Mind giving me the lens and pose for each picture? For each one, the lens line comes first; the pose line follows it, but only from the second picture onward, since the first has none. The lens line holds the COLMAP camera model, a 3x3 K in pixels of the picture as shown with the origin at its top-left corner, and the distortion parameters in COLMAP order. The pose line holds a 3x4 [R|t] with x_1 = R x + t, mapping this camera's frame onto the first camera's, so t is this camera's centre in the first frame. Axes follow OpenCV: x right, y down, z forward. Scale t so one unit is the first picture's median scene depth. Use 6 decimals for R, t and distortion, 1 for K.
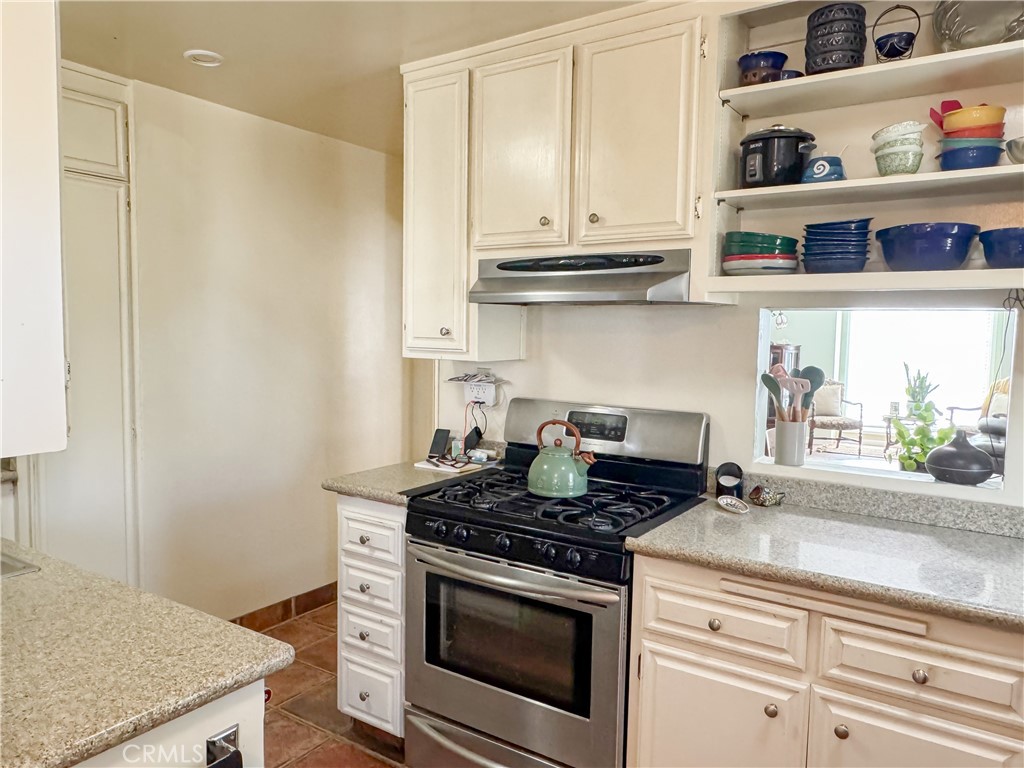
lens RADIAL K [[723.8, 0, 511.3], [0, 723.8, 383.3], [0, 0, 1]] dist [0.000472, 0.000327]
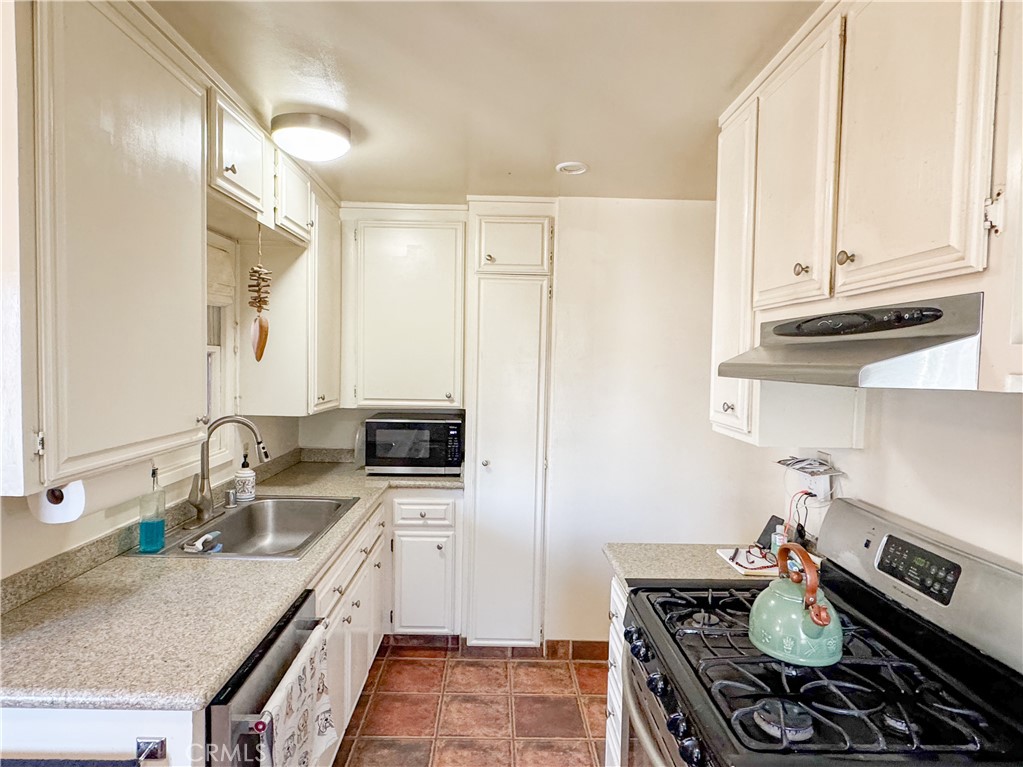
lens RADIAL K [[583.2, 0, 509.5], [0, 583.2, 385.8], [0, 0, 1]] dist [-0.001429, -0.003131]
pose [[0.570247, 0.035458, -0.820708, 0.333148], [-0.075528, 0.997099, -0.009400, -0.071468], [0.817994, 0.067347, 0.571271, 0.392151]]
